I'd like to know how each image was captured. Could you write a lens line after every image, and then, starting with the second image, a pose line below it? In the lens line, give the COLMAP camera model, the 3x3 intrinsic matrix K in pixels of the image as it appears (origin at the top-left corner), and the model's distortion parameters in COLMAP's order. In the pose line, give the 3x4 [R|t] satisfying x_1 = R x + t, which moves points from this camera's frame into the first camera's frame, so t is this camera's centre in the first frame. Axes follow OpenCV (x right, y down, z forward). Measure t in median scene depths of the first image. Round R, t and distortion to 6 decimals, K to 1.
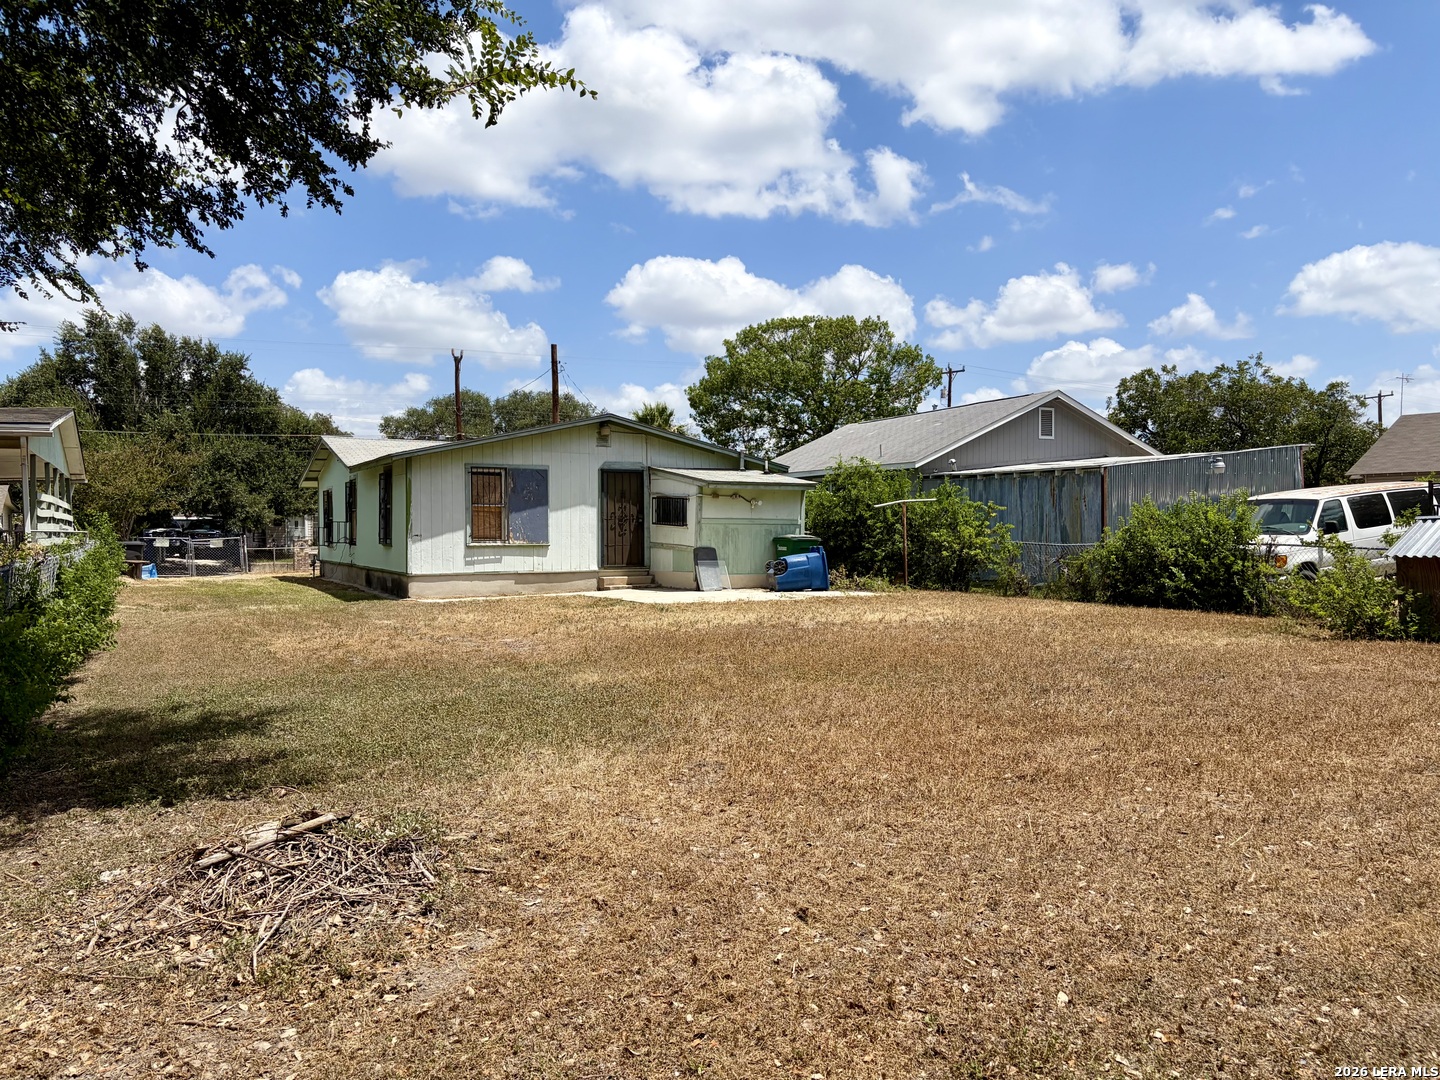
lens RADIAL K [[1096.9, 0, 720.0], [0, 1096.9, 540.0], [0, 0, 1]] dist [0.033364, -0.007312]
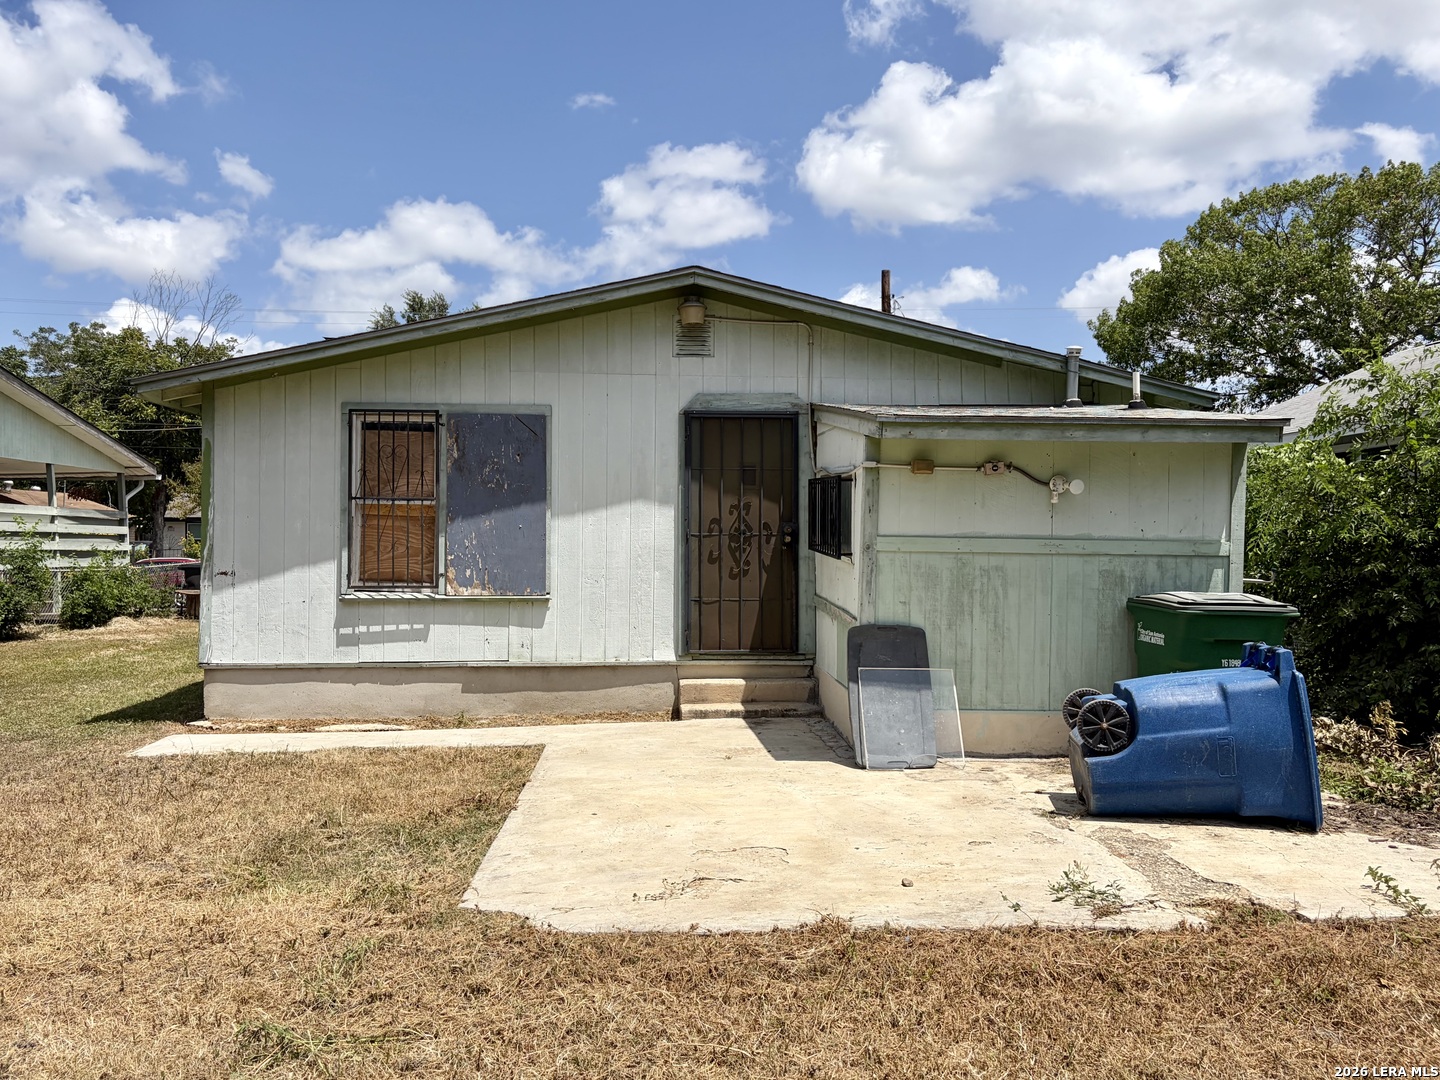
lens RADIAL K [[1096.9, 0, 720.0], [0, 1096.9, 540.0], [0, 0, 1]] dist [0.033364, -0.007312]
pose [[0.908244, 0.006156, -0.418395, 0.074216], [-0.009003, 0.999948, -0.004832, -0.015966], [0.418343, 0.008155, 0.908252, 0.660222]]
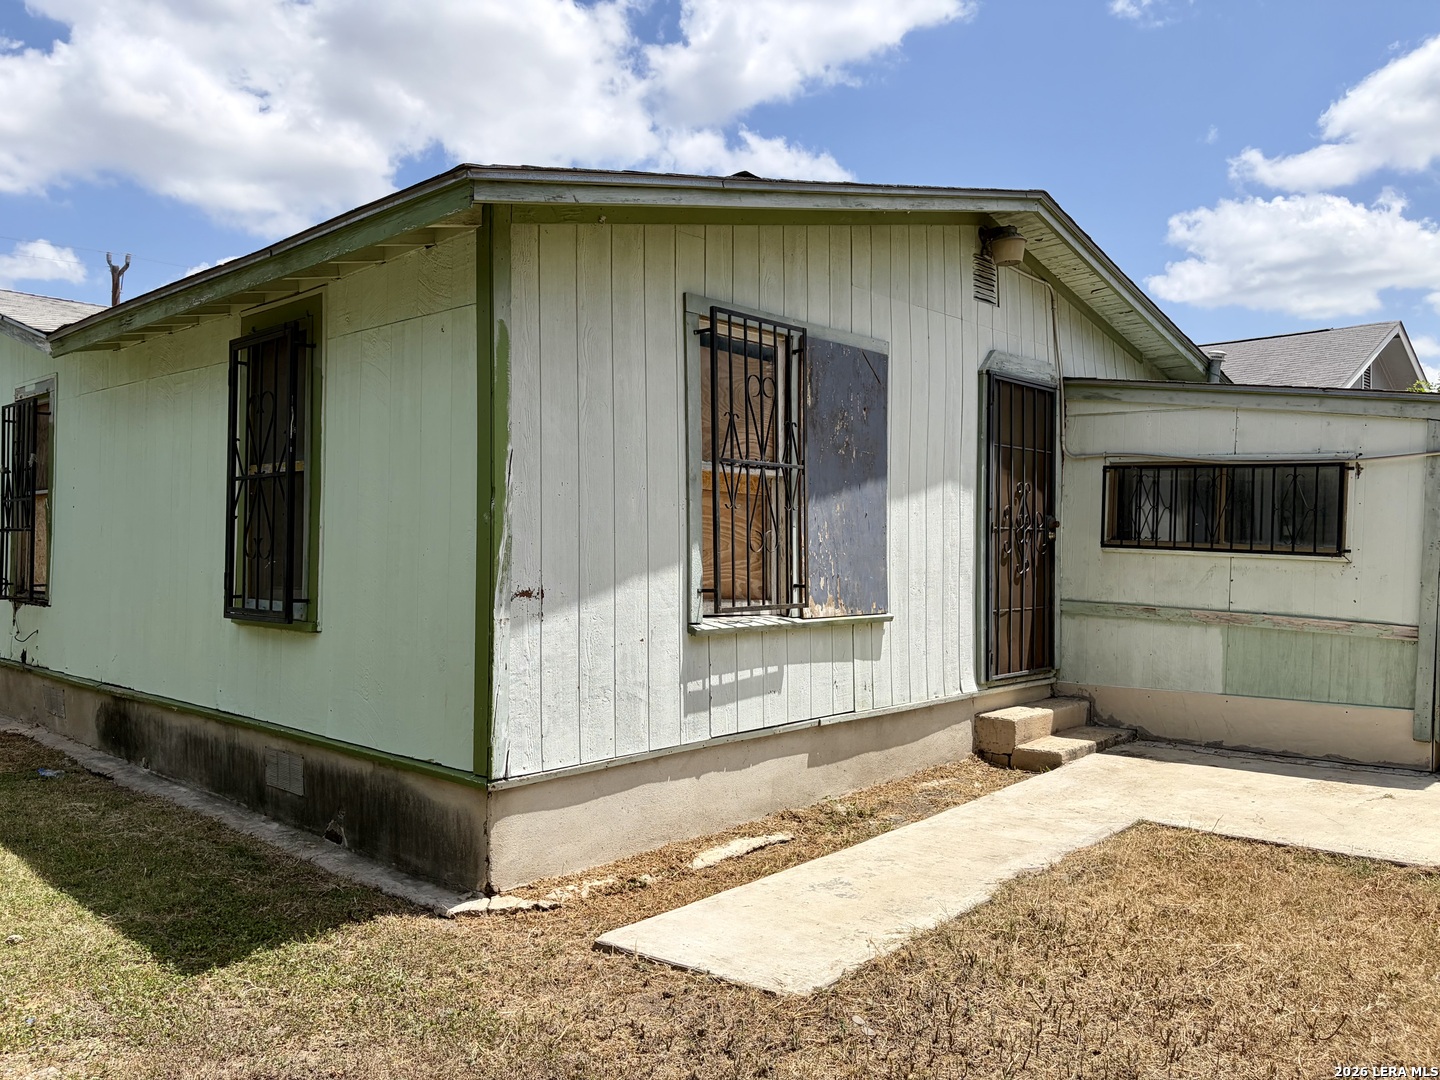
lens RADIAL K [[1060.2, 0, 654.5], [0, 1060.2, 536.4], [0, 0, 1]] dist [0.137758, -0.001584]
pose [[0.957218, 0.009248, 0.289221, -0.298053], [-0.003580, 0.999791, -0.020119, -0.010737], [-0.289346, 0.018223, 0.957051, 0.755631]]
